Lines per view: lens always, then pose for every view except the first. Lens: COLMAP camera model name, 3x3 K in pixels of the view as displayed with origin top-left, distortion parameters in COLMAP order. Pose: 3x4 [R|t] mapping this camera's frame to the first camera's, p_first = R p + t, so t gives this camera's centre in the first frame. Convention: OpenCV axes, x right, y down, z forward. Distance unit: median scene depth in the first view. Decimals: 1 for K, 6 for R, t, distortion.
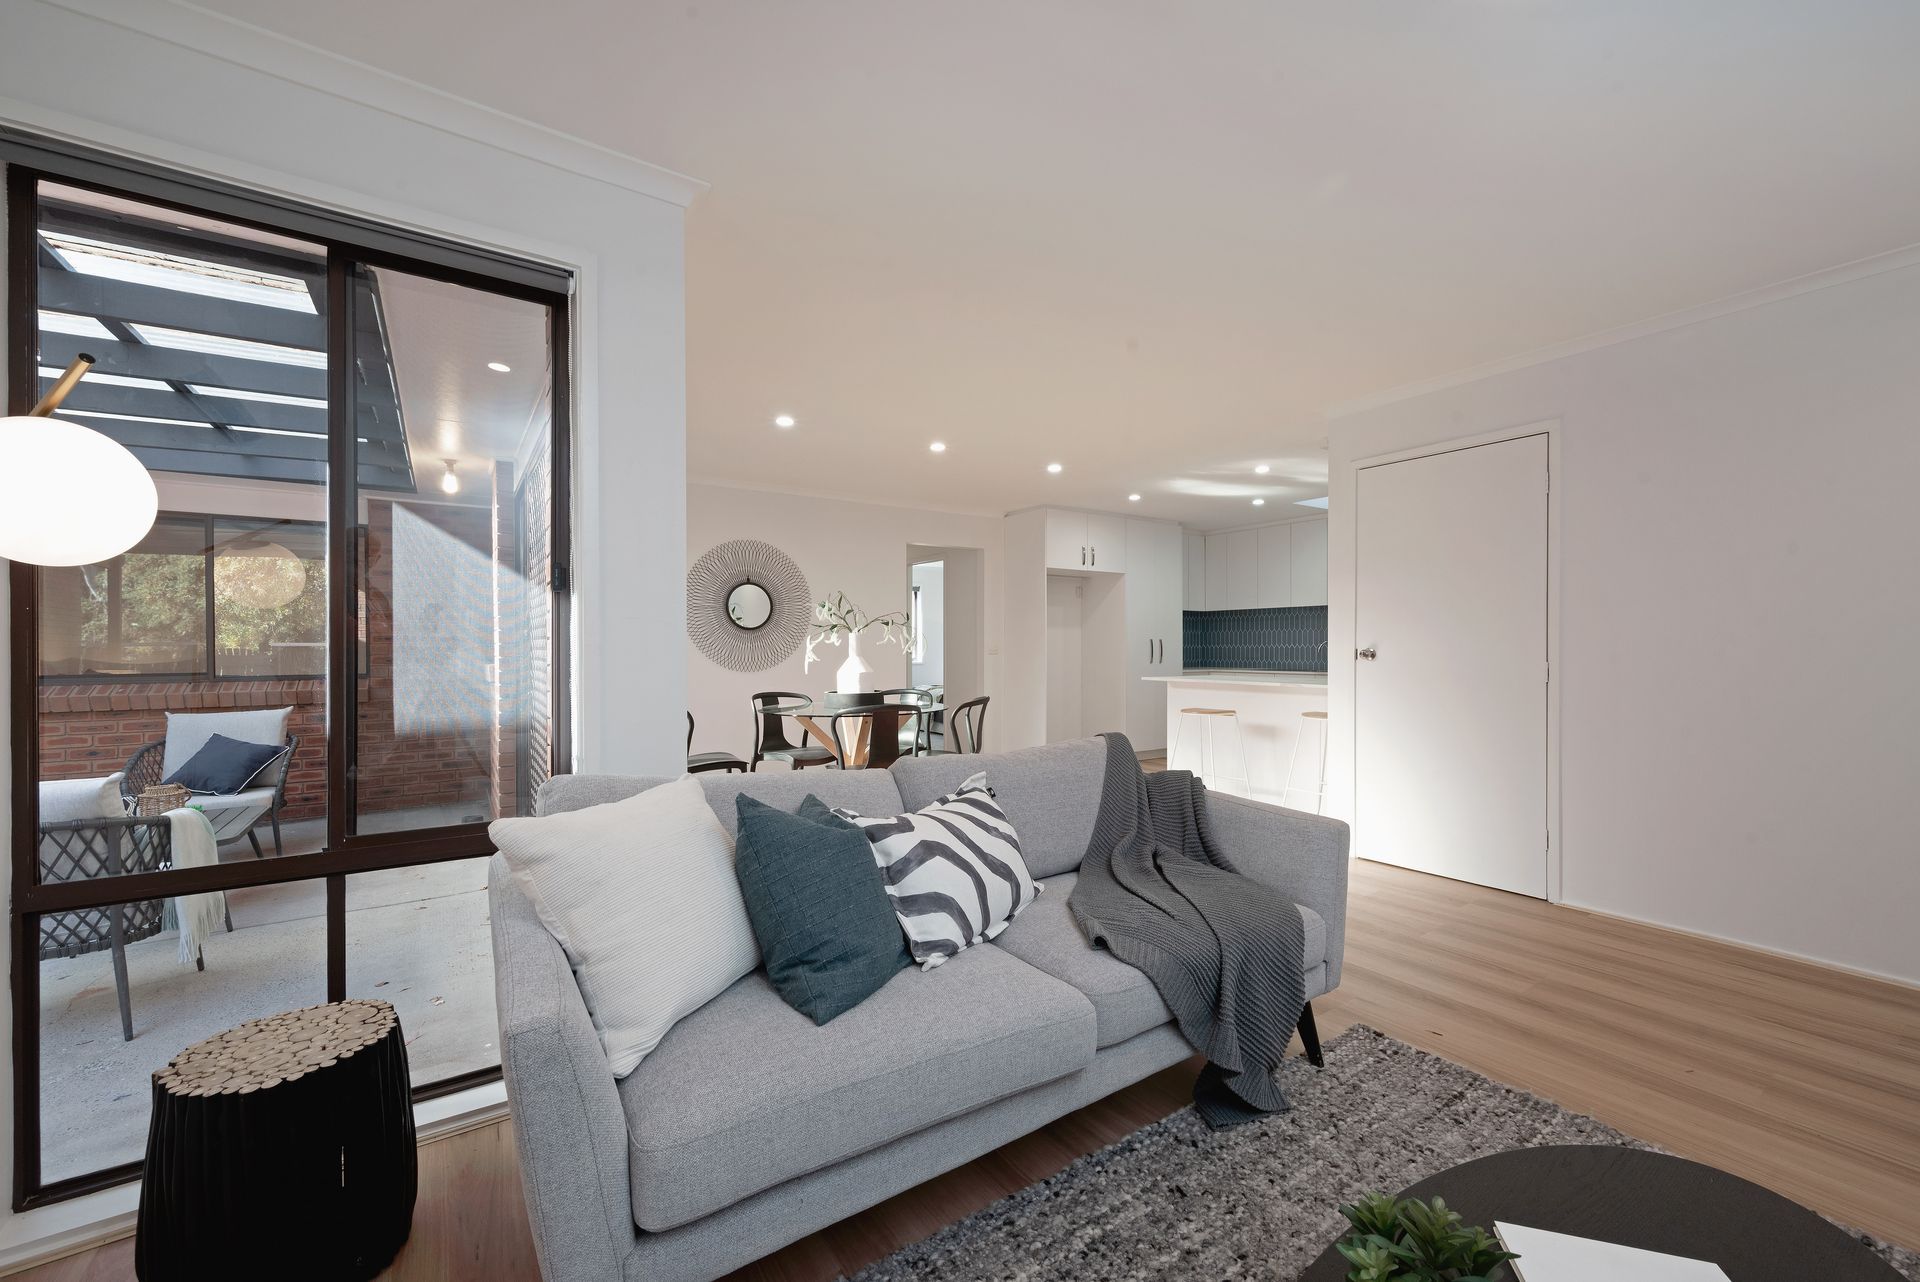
lens RADIAL K [[753.9, 0, 958.1], [0, 753.9, 648.6], [0, 0, 1]] dist [0.000182, -0.000329]
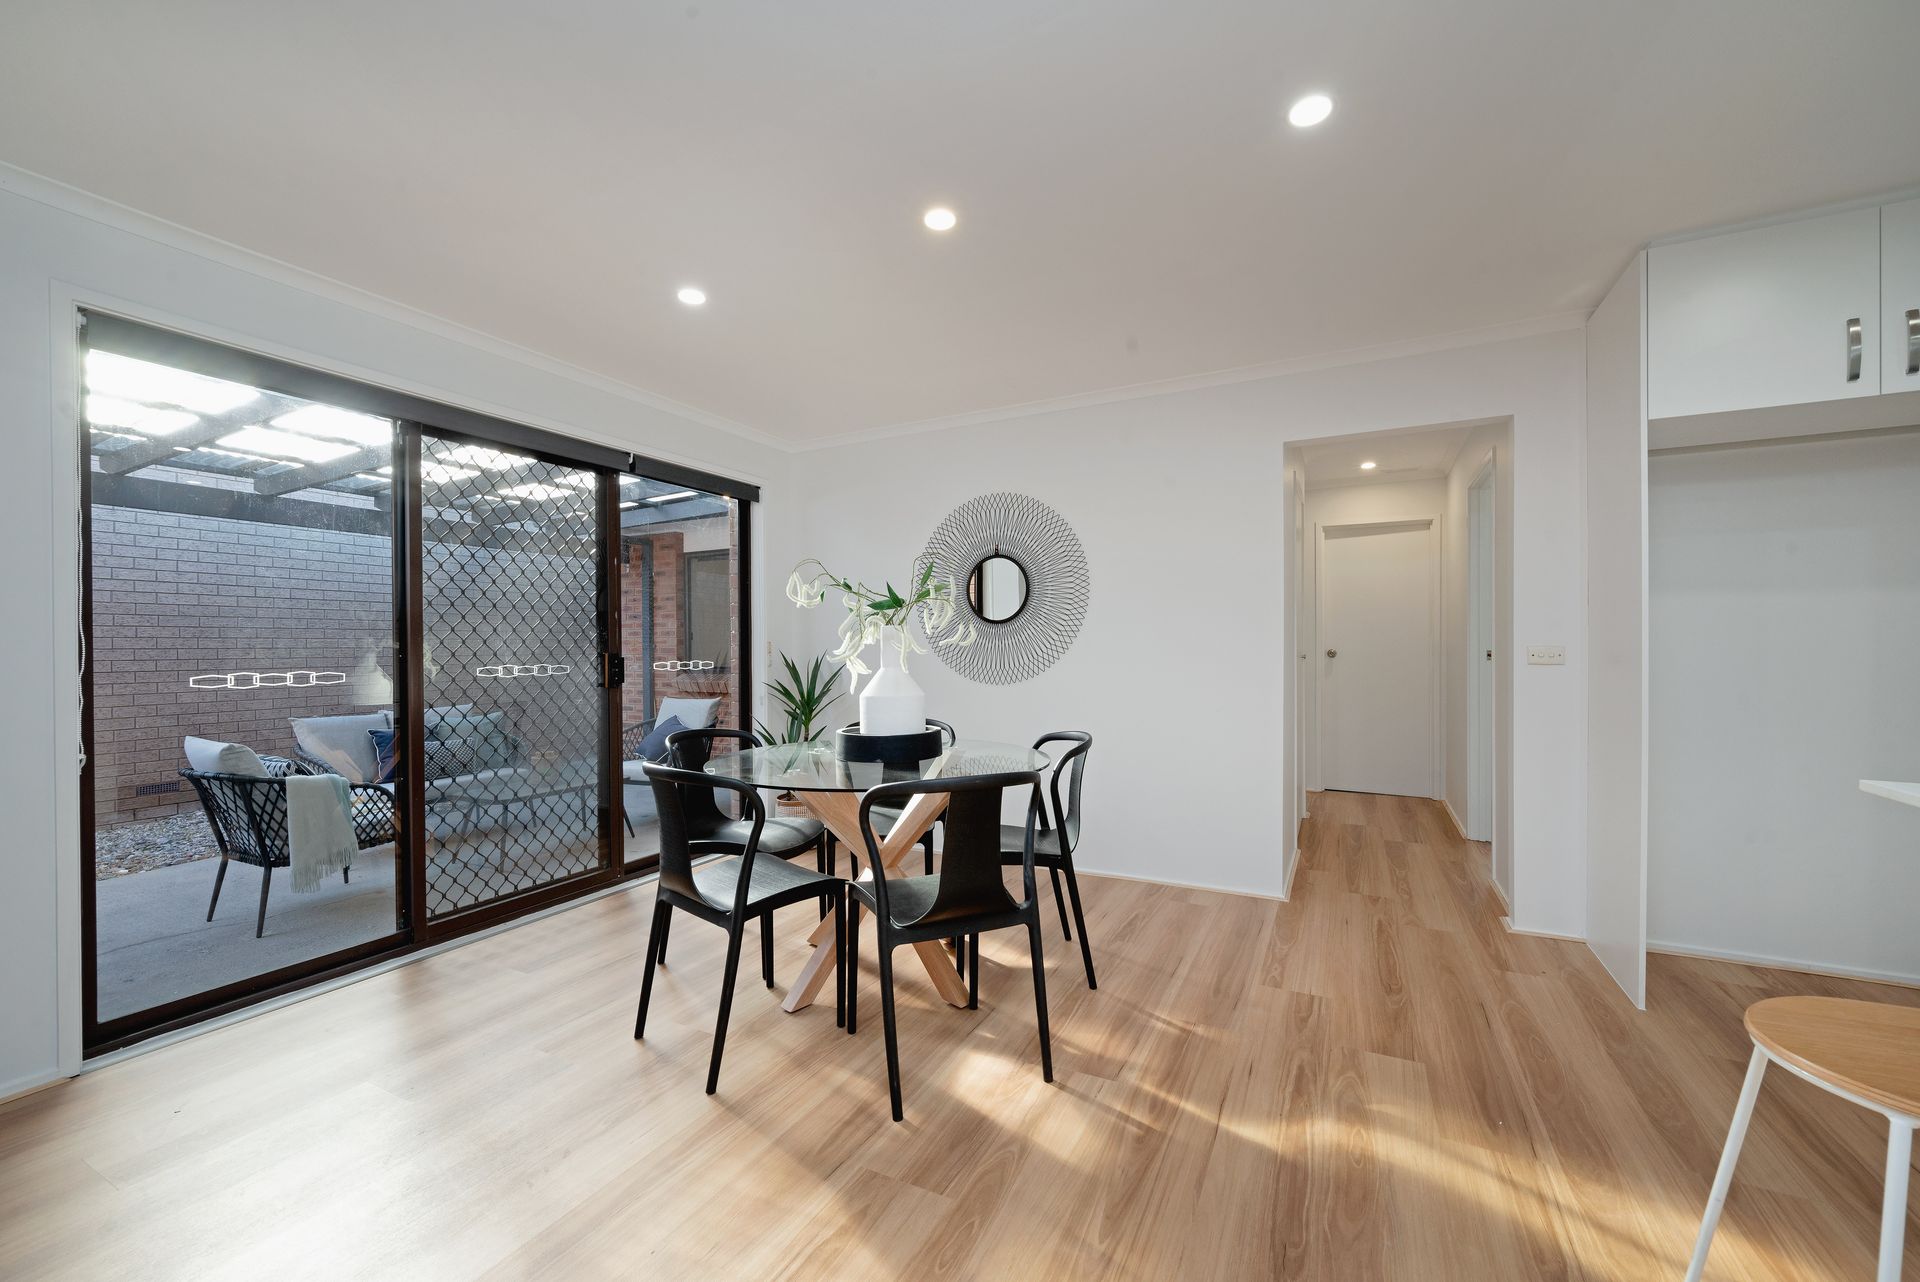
lens RADIAL K [[753.9, 0, 958.1], [0, 753.9, 648.6], [0, 0, 1]] dist [0.000182, -0.000329]
pose [[0.470308, 0.004234, -0.882492, 0.322066], [0.001716, 0.999982, 0.005712, -0.006243], [0.882501, -0.004201, 0.470293, 0.654886]]
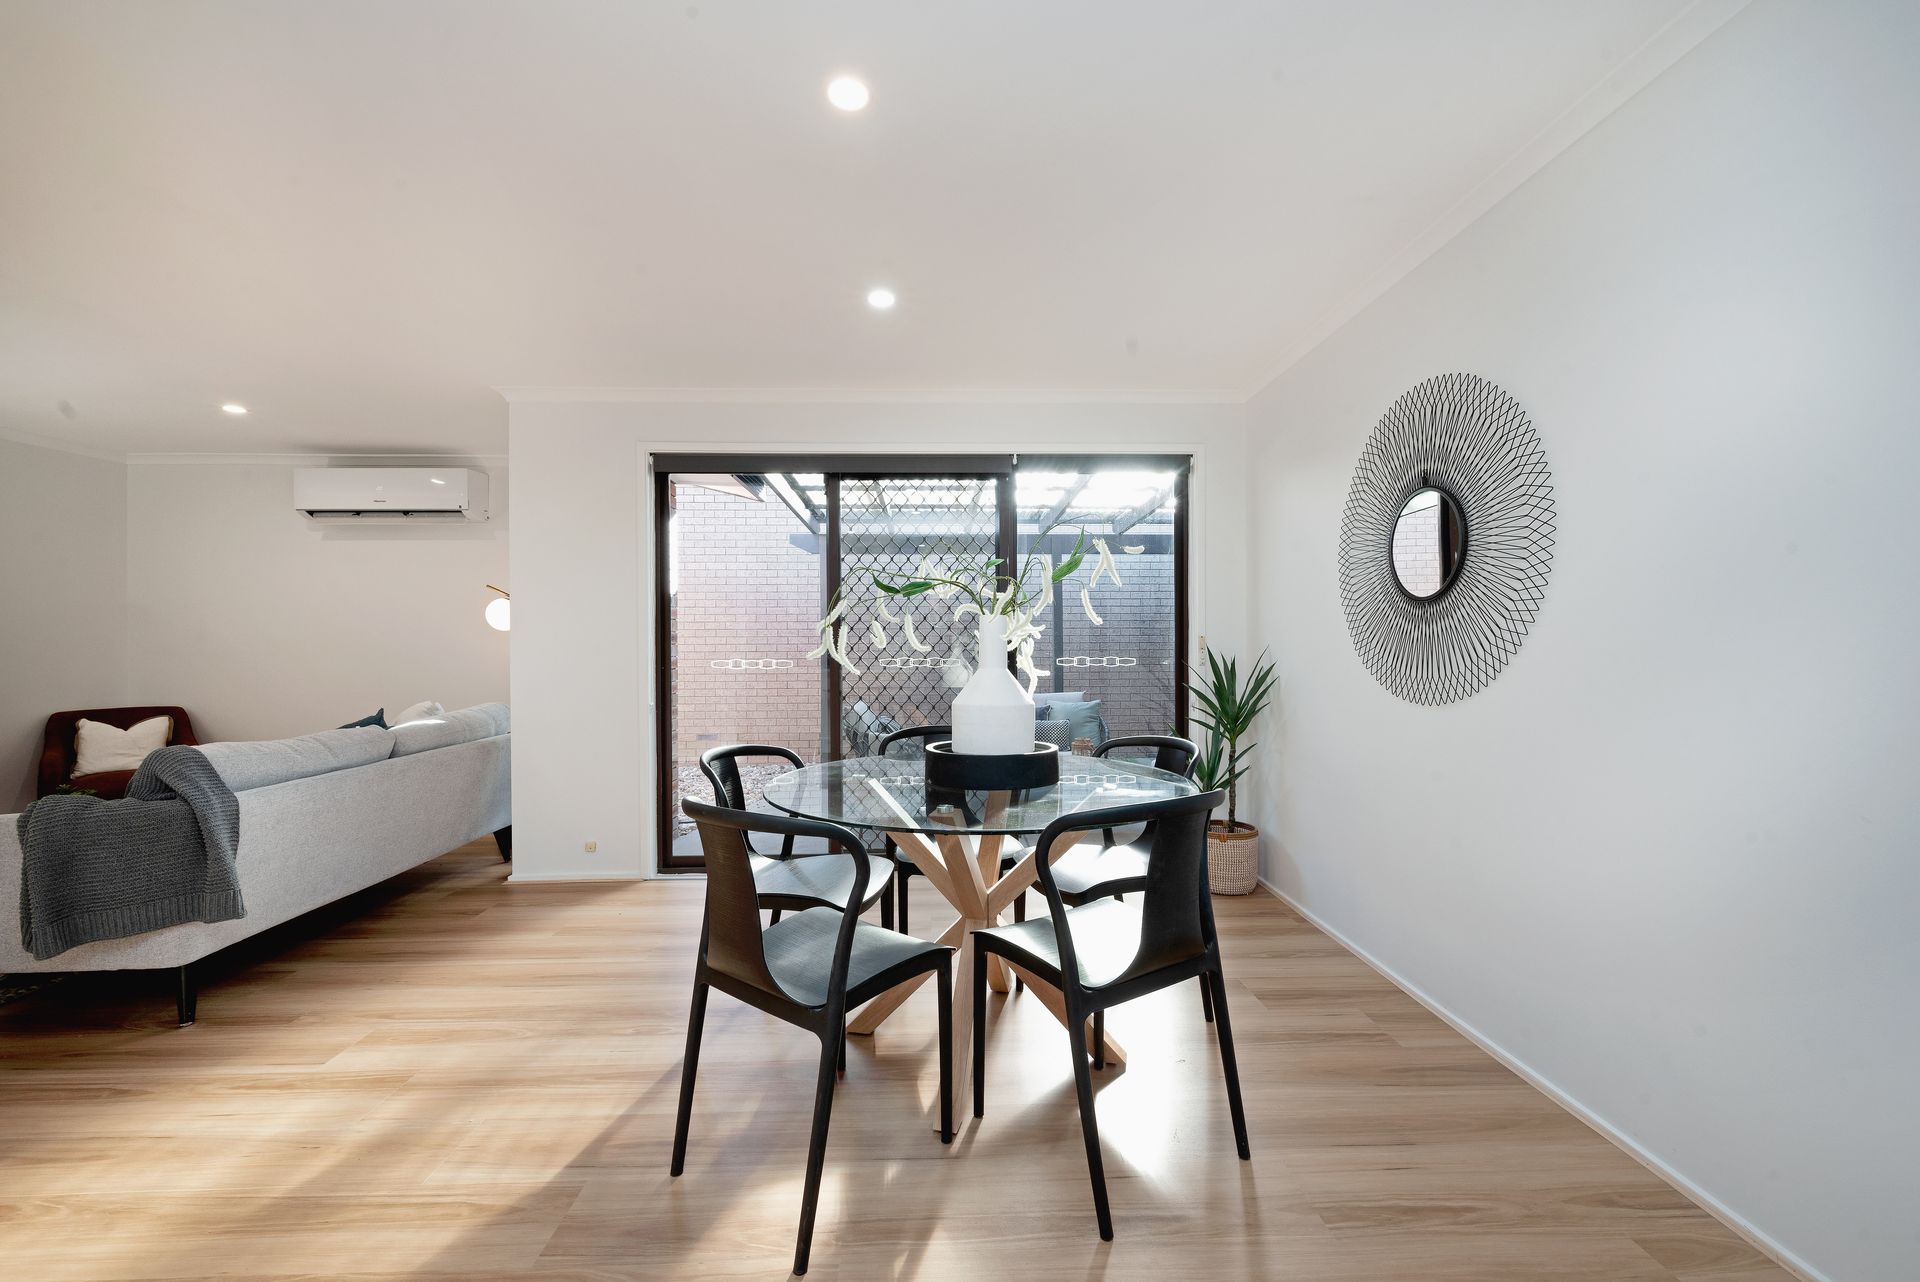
lens RADIAL K [[742.9, 0, 955.6], [0, 742.9, 651.7], [0, 0, 1]] dist [0.000914, -0.000045]
pose [[-0.533626, 0.001072, -0.845720, 0.206028], [-0.001121, 0.999997, 0.001976, 0.000911], [0.845720, 0.002003, -0.533624, 1.019395]]
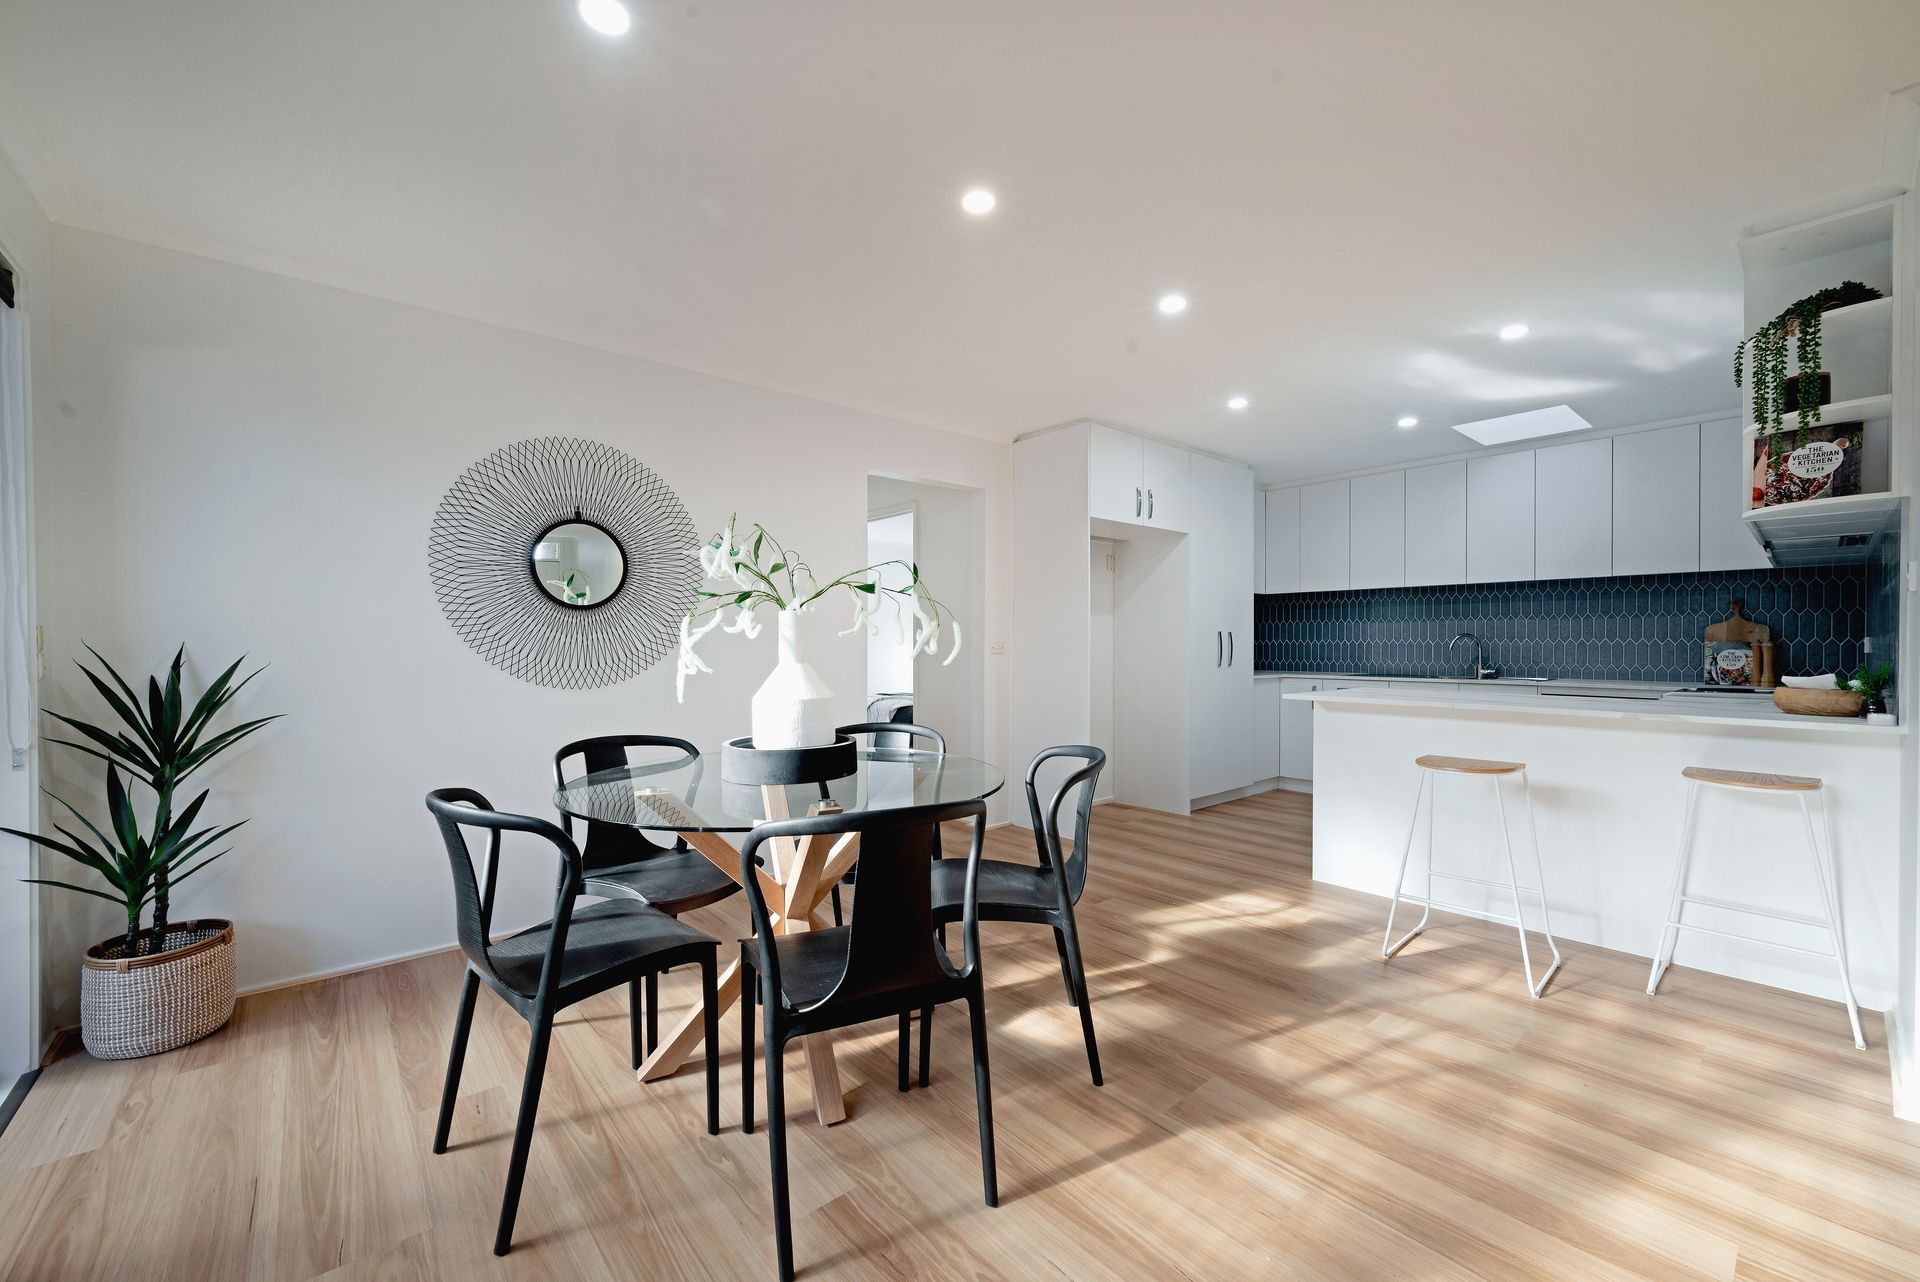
lens RADIAL K [[753.9, 0, 958.1], [0, 753.9, 648.6], [0, 0, 1]] dist [0.000182, -0.000329]
pose [[0.993470, 0.000713, 0.114093, -0.075026], [-0.001375, 0.999983, 0.005728, -0.000834], [-0.114087, -0.005848, 0.993454, 0.451645]]
